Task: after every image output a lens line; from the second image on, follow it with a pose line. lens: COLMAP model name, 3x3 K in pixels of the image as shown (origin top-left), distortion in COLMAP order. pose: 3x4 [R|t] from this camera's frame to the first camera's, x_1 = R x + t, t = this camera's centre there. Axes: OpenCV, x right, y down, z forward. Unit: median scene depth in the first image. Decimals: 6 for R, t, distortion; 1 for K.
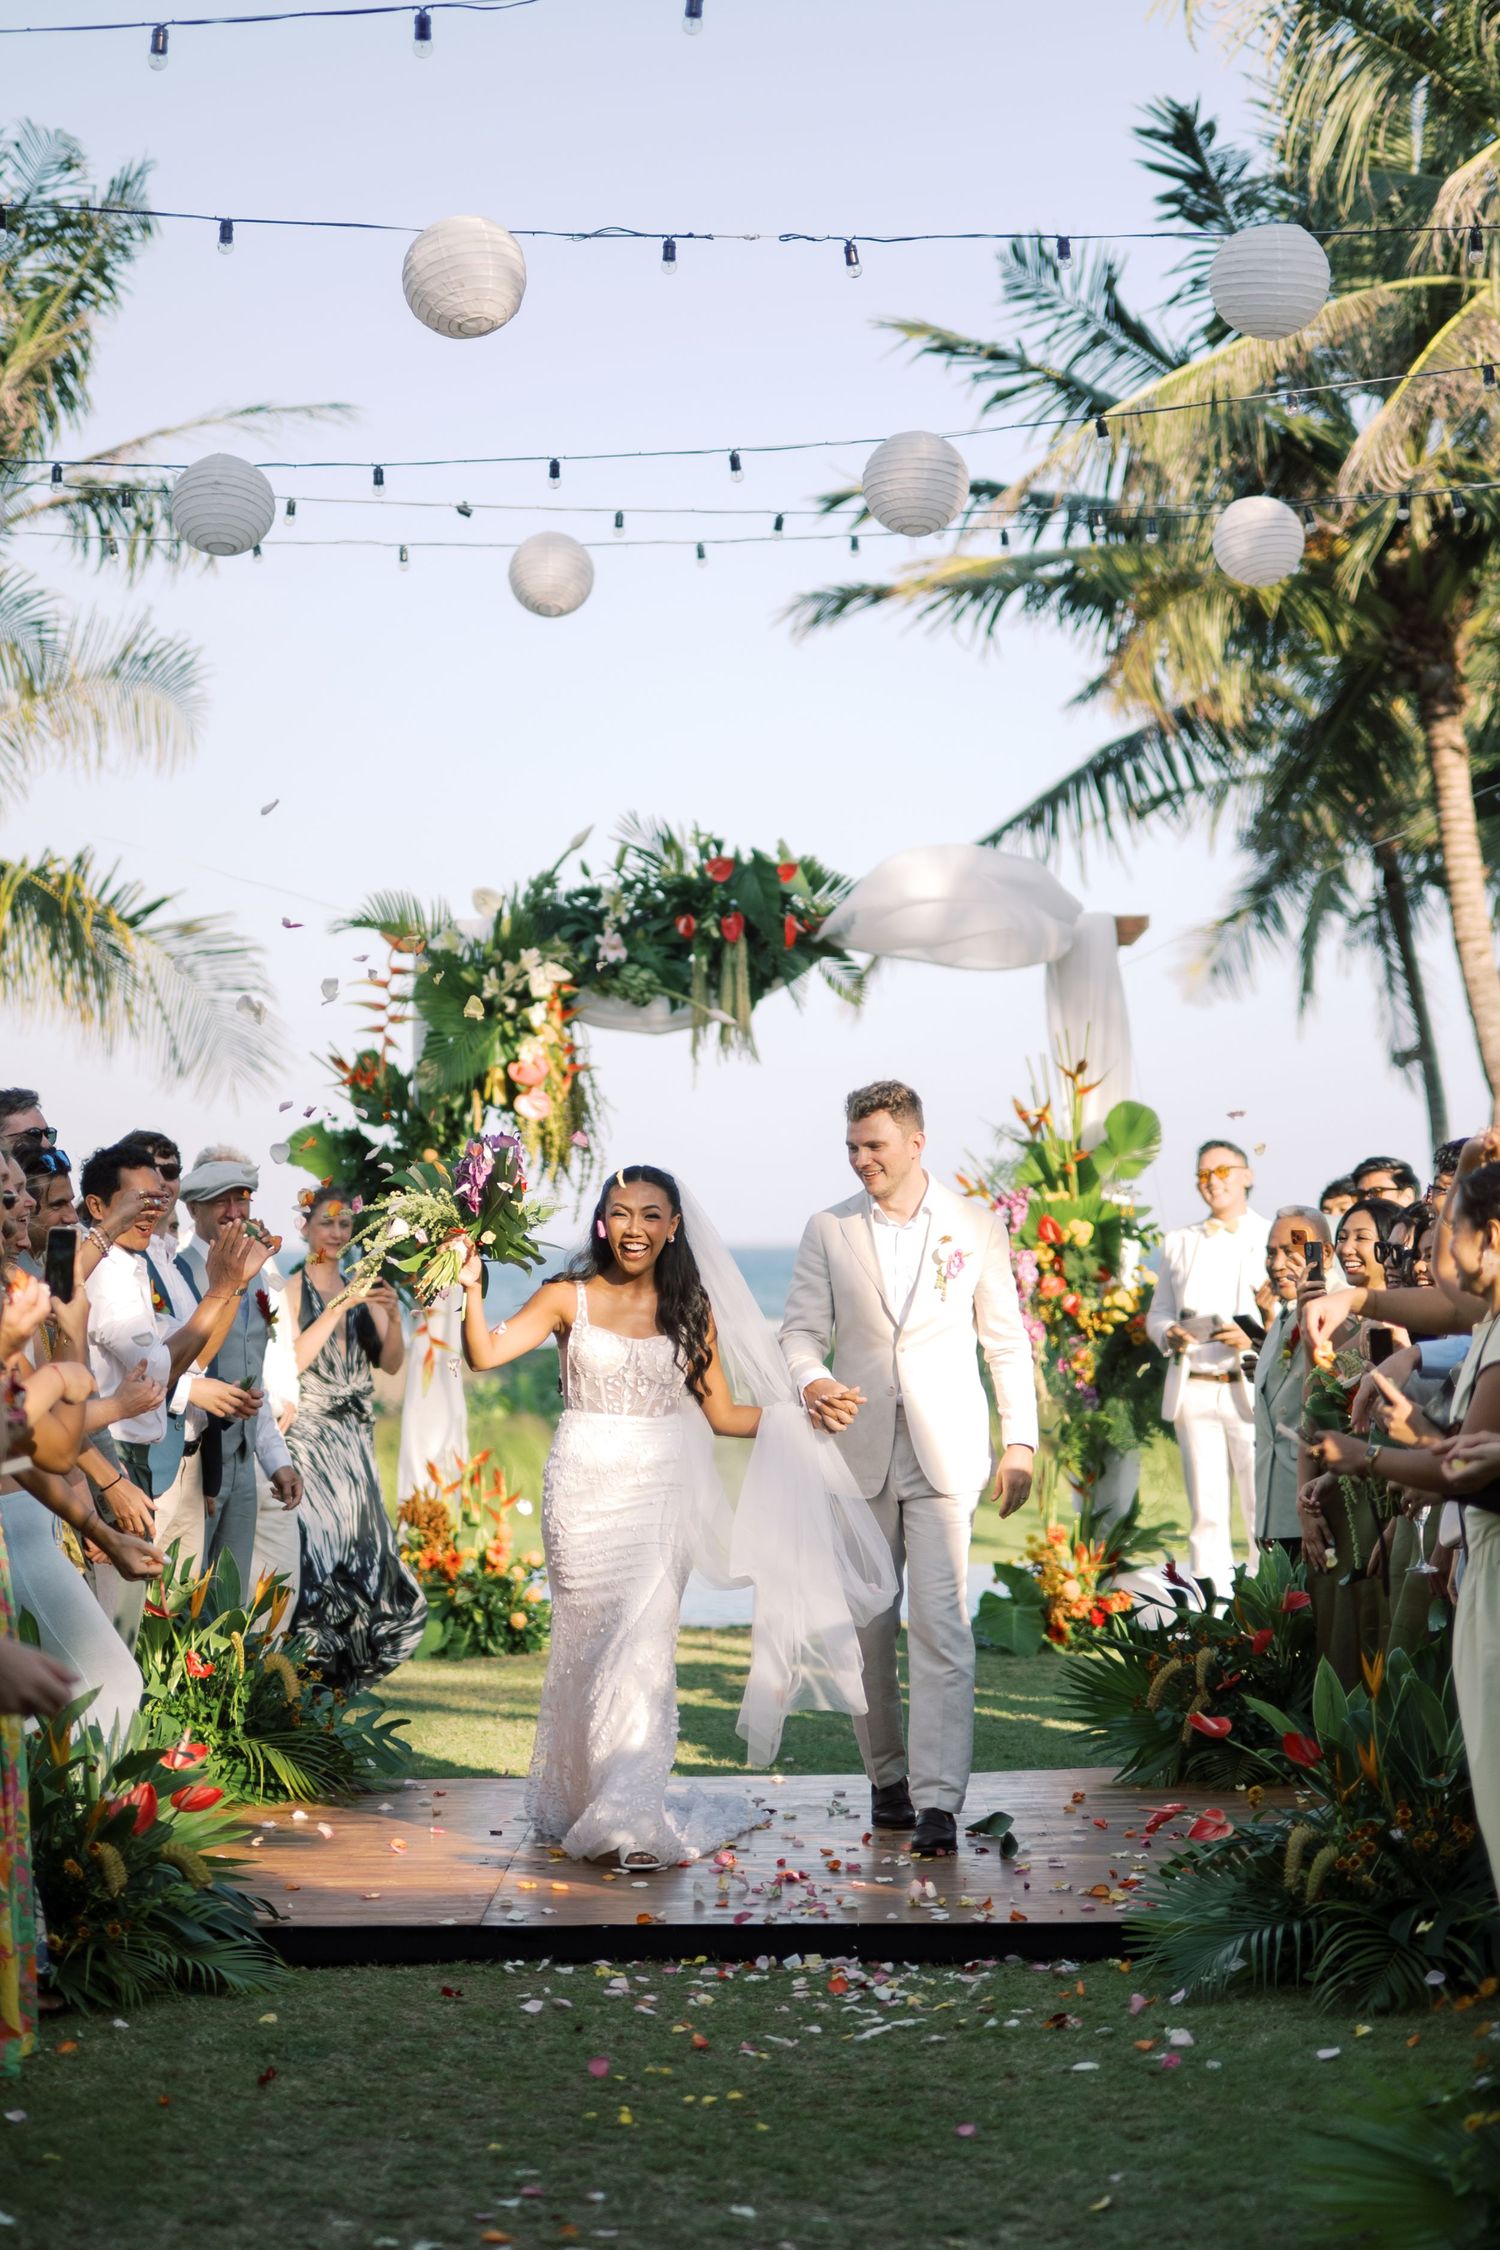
lens RADIAL K [[4848.7, 0, 750.0], [0, 4848.7, 1125.0], [0, 0, 1]] dist [-0.028725, -0.354963]
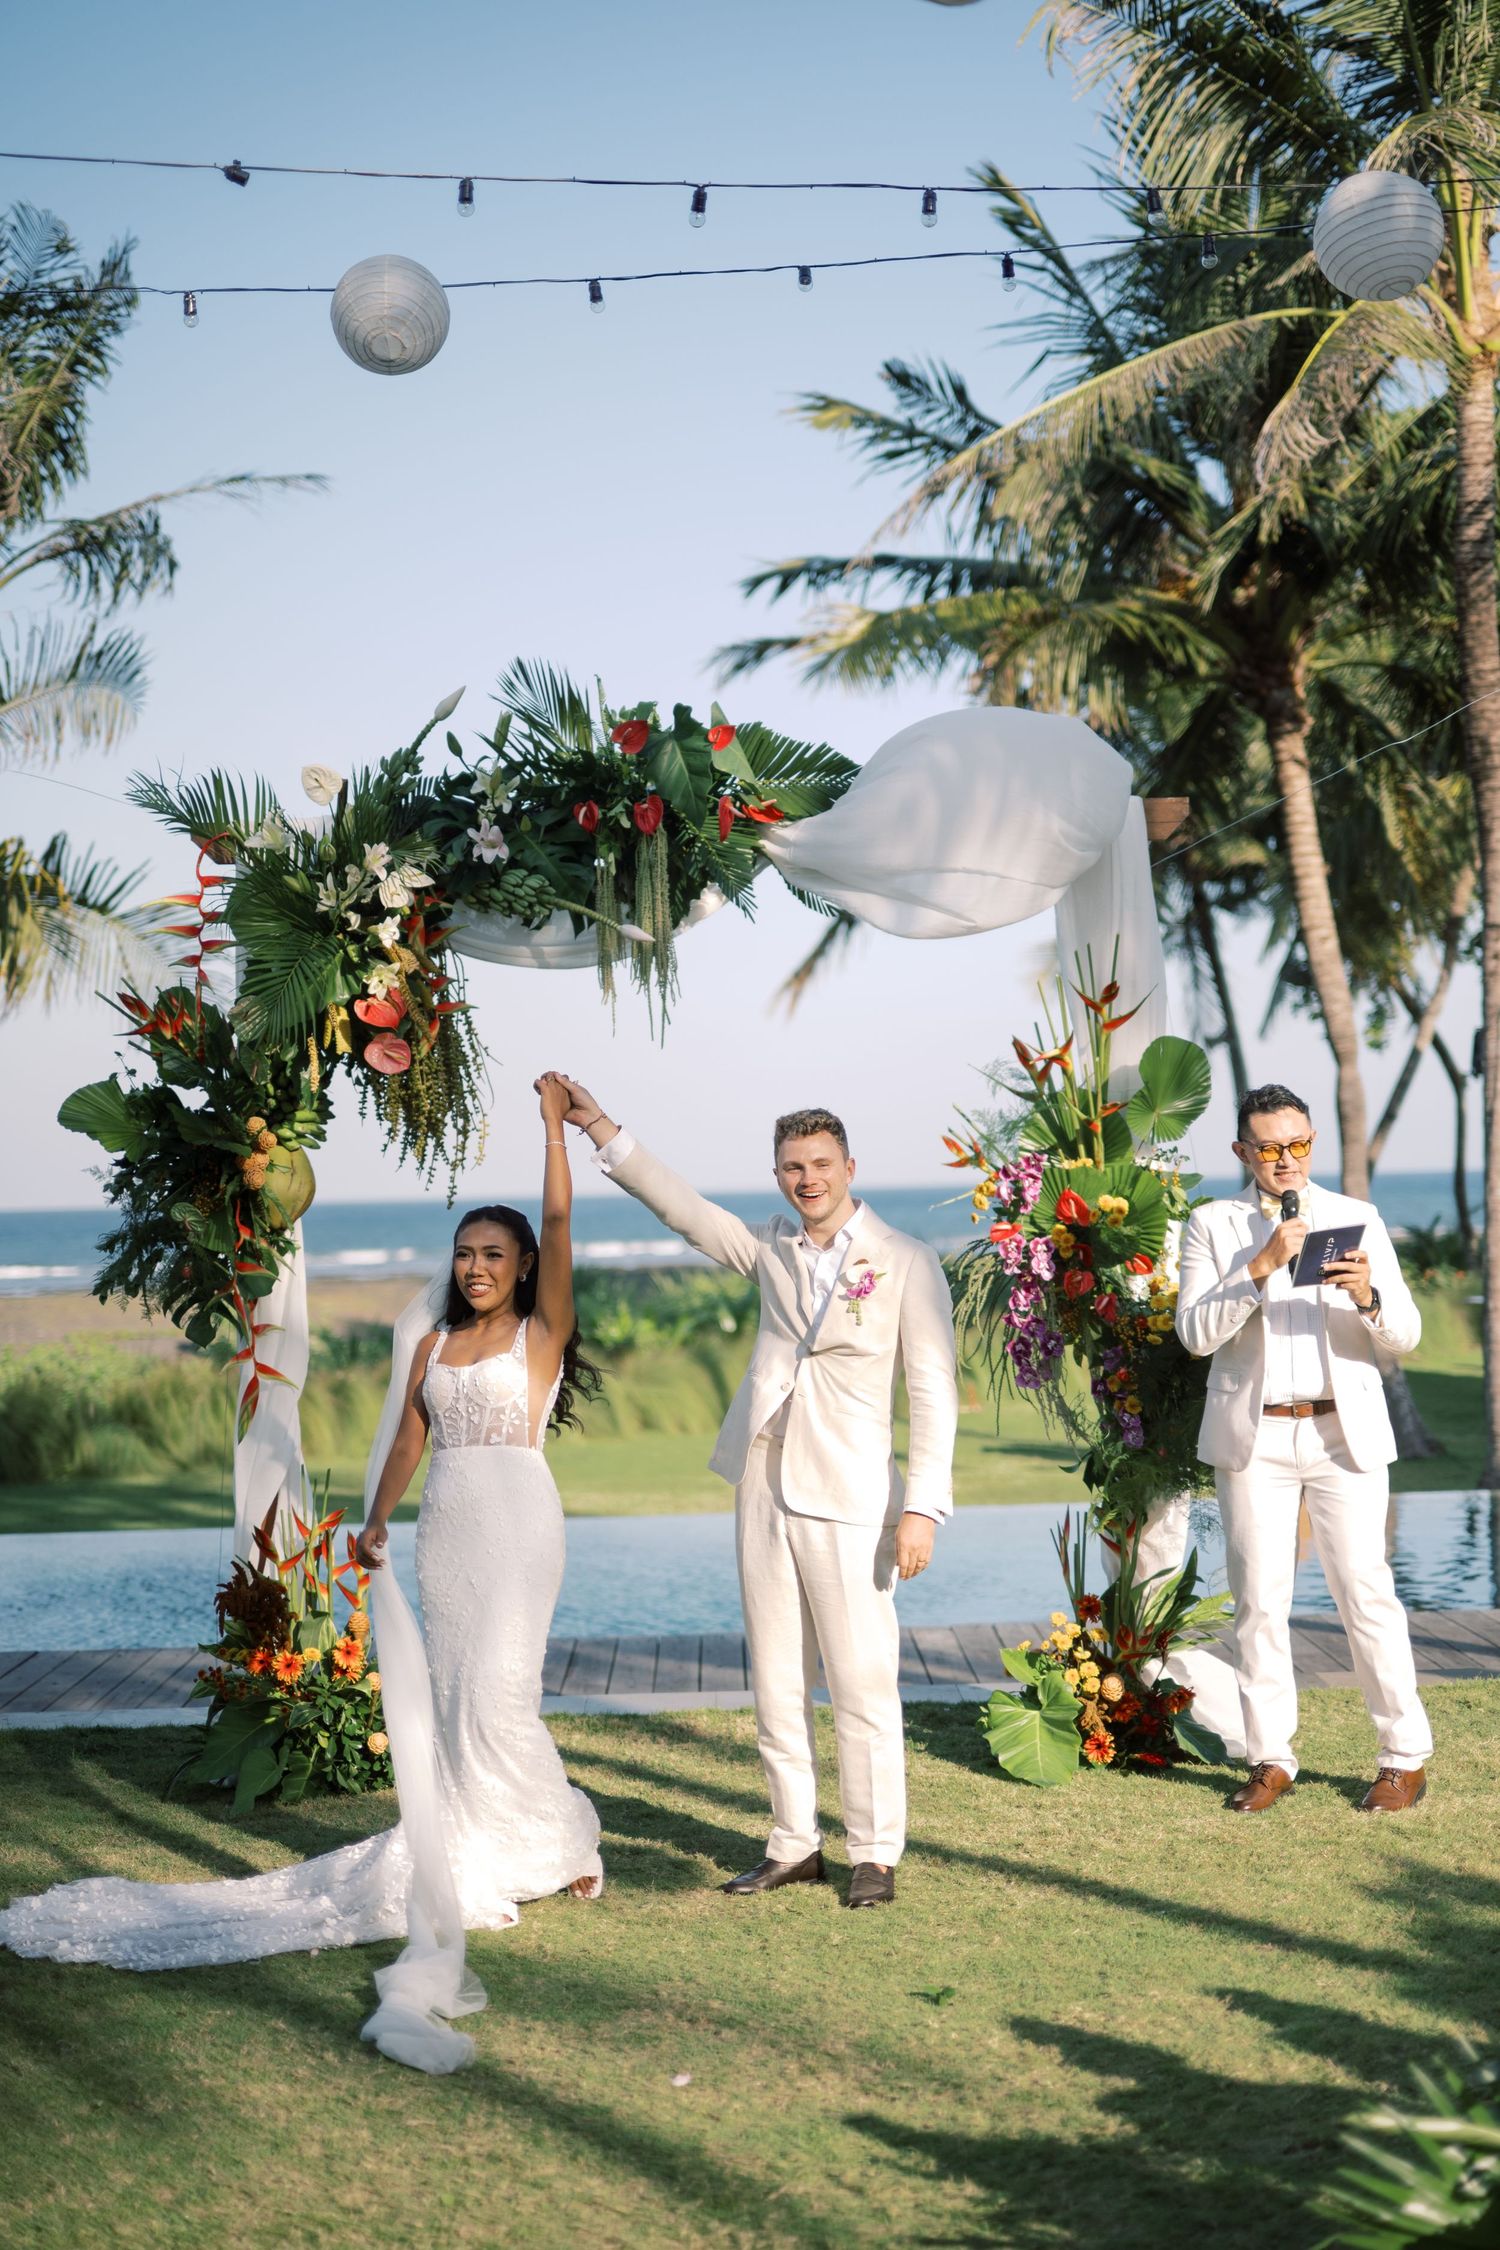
lens RADIAL K [[3081.1, 0, 748.8], [0, 3081.1, 1015.1], [0, 0, 1]] dist [0.045089, 0.112353]
pose [[0.999687, -0.016508, 0.018801, 0.002439], [0.017092, 0.999363, -0.031319, 0.005632], [-0.018272, 0.031631, 0.999333, 0.515344]]
